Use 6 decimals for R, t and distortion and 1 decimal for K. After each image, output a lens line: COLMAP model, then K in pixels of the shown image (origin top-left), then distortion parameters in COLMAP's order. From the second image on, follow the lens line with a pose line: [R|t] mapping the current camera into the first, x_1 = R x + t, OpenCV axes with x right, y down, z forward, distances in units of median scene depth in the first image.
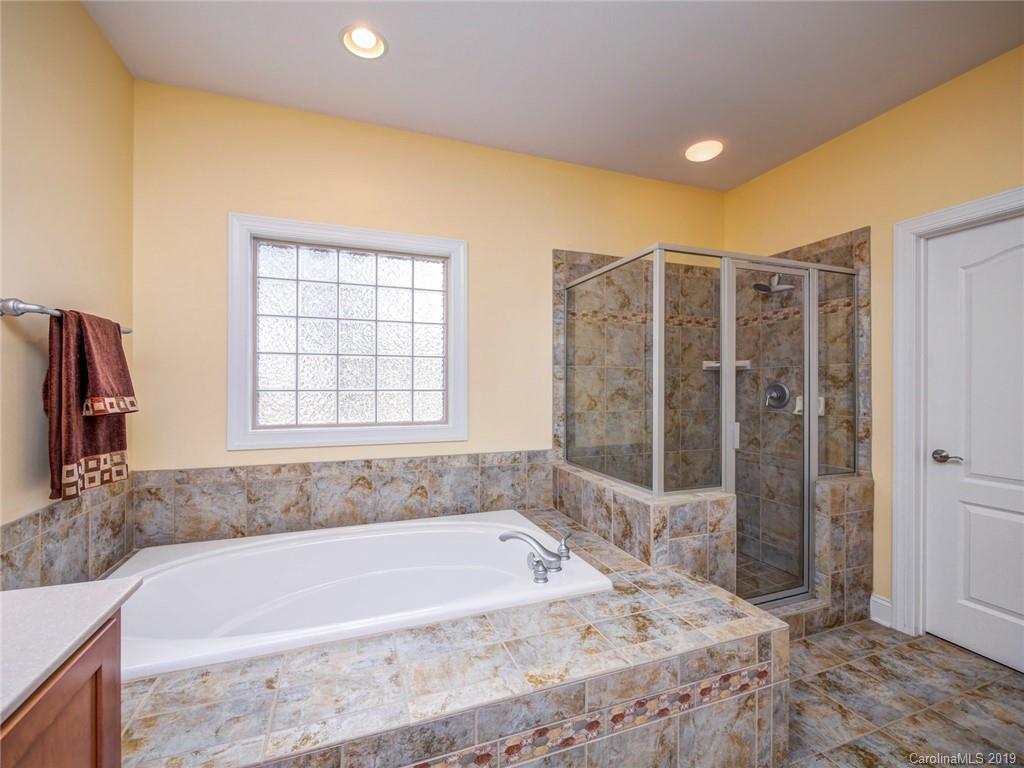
lens RADIAL K [[418.8, 0, 522.8], [0, 418.8, 383.5], [0, 0, 1]] dist [-0.003930, -0.000266]
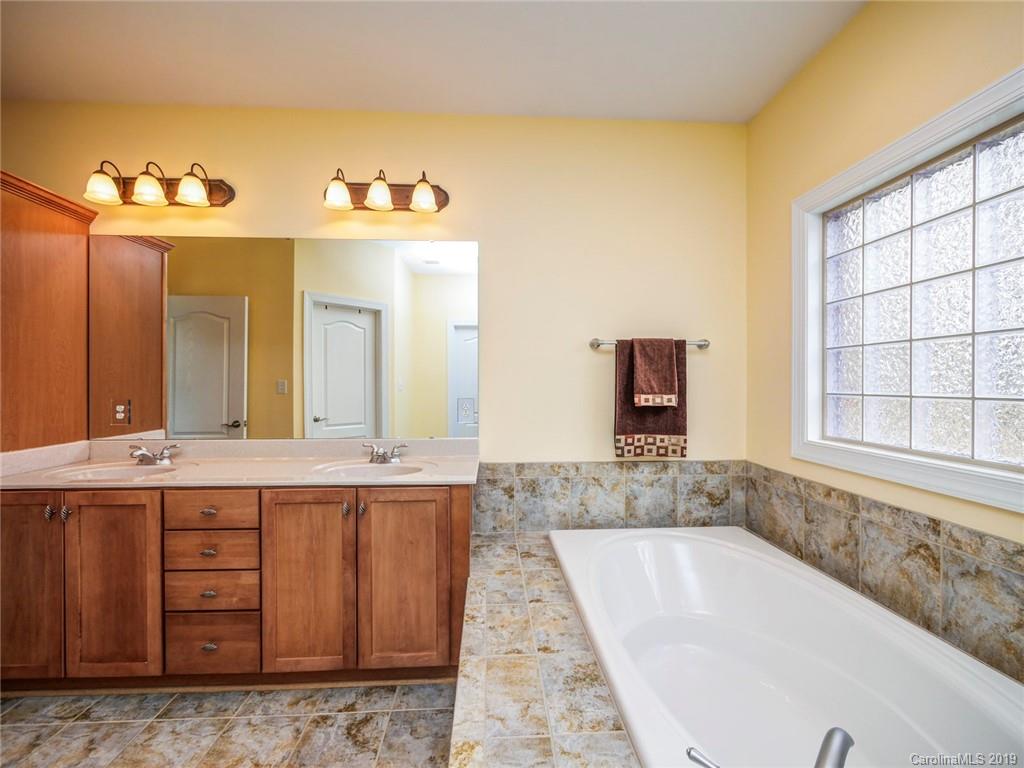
lens RADIAL K [[402.8, 0, 465.7], [0, 402.8, 385.5], [0, 0, 1]] dist [-0.012622, -0.000097]
pose [[-0.316443, 0.002391, -0.948609, 0.357003], [0.000107, 0.999997, 0.002485, -0.001210], [0.948612, 0.000685, -0.316442, 0.579187]]
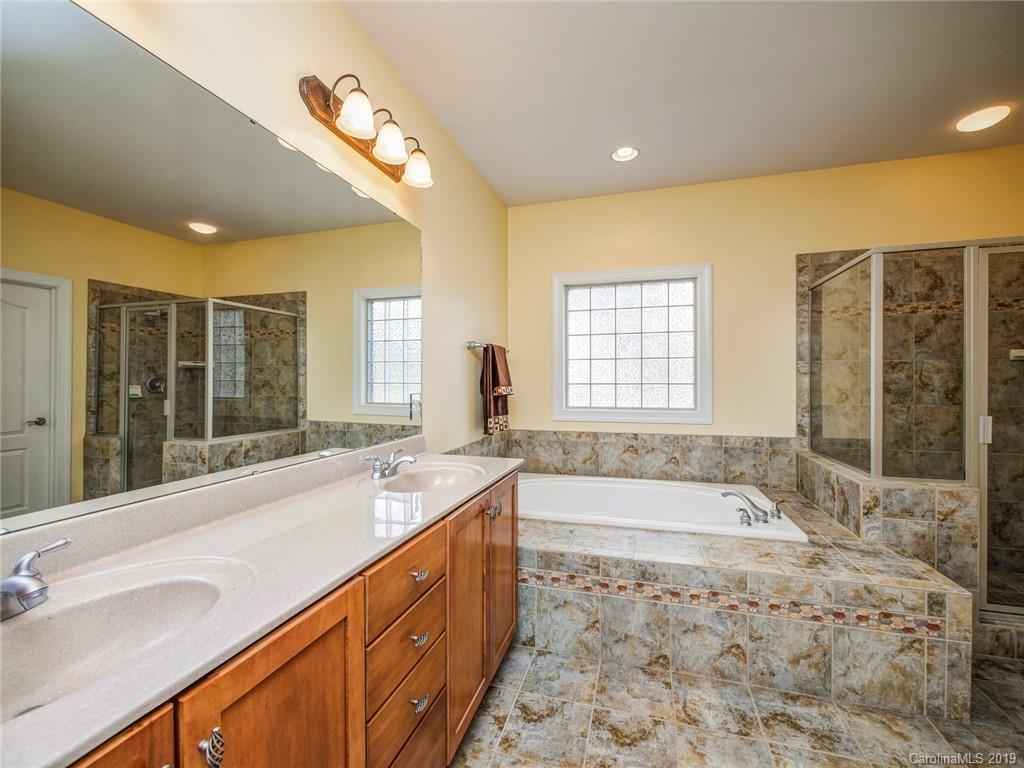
lens RADIAL K [[418.8, 0, 522.8], [0, 418.8, 383.5], [0, 0, 1]] dist [-0.003930, -0.000266]
pose [[0.775603, -0.000353, -0.631220, 0.226327], [0.005772, 0.999962, 0.006534, 0.004345], [0.631194, -0.008711, 0.775576, -0.327198]]
